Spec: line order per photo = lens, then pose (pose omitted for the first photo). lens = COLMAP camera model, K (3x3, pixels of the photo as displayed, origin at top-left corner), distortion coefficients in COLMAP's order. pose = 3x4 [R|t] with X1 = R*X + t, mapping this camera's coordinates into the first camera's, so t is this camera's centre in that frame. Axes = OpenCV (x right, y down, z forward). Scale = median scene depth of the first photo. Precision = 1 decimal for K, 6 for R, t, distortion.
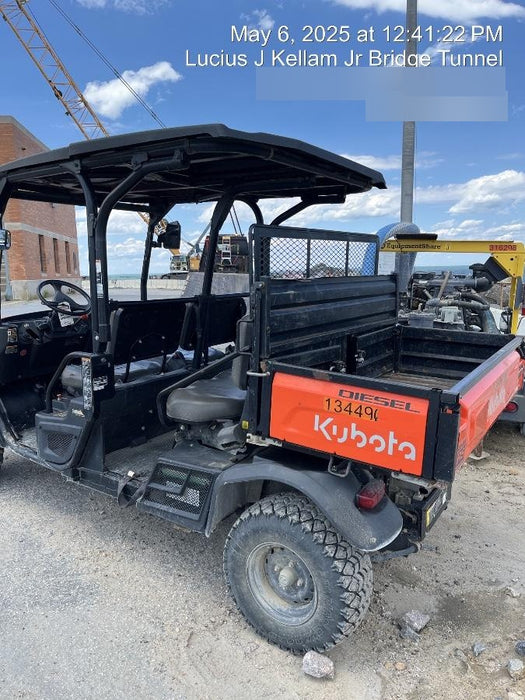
lens RADIAL K [[524.4, 0, 262.5], [0, 524.4, 350.0], [0, 0, 1]] dist [0.044975, -0.003770]
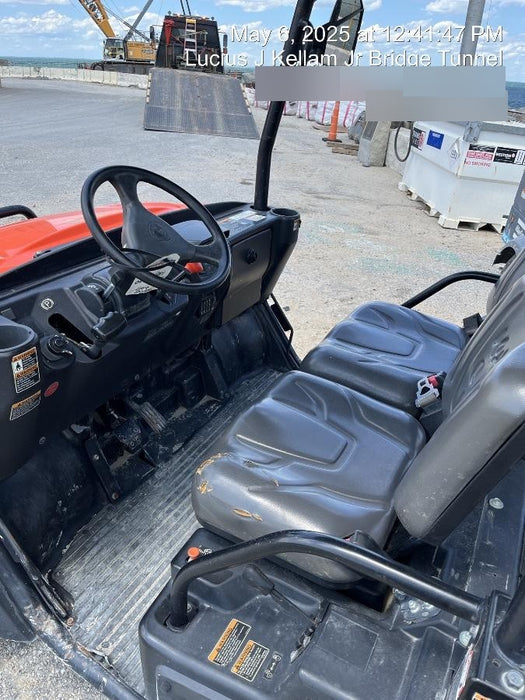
lens RADIAL K [[536.5, 0, 262.5], [0, 536.5, 350.0], [0, 0, 1]] dist [-0.000103, -0.004154]
pose [[0.993356, 0.016055, 0.113957, -0.668922], [-0.052750, 0.943593, 0.326880, -0.272988], [-0.102281, -0.330719, 0.938170, 1.248027]]
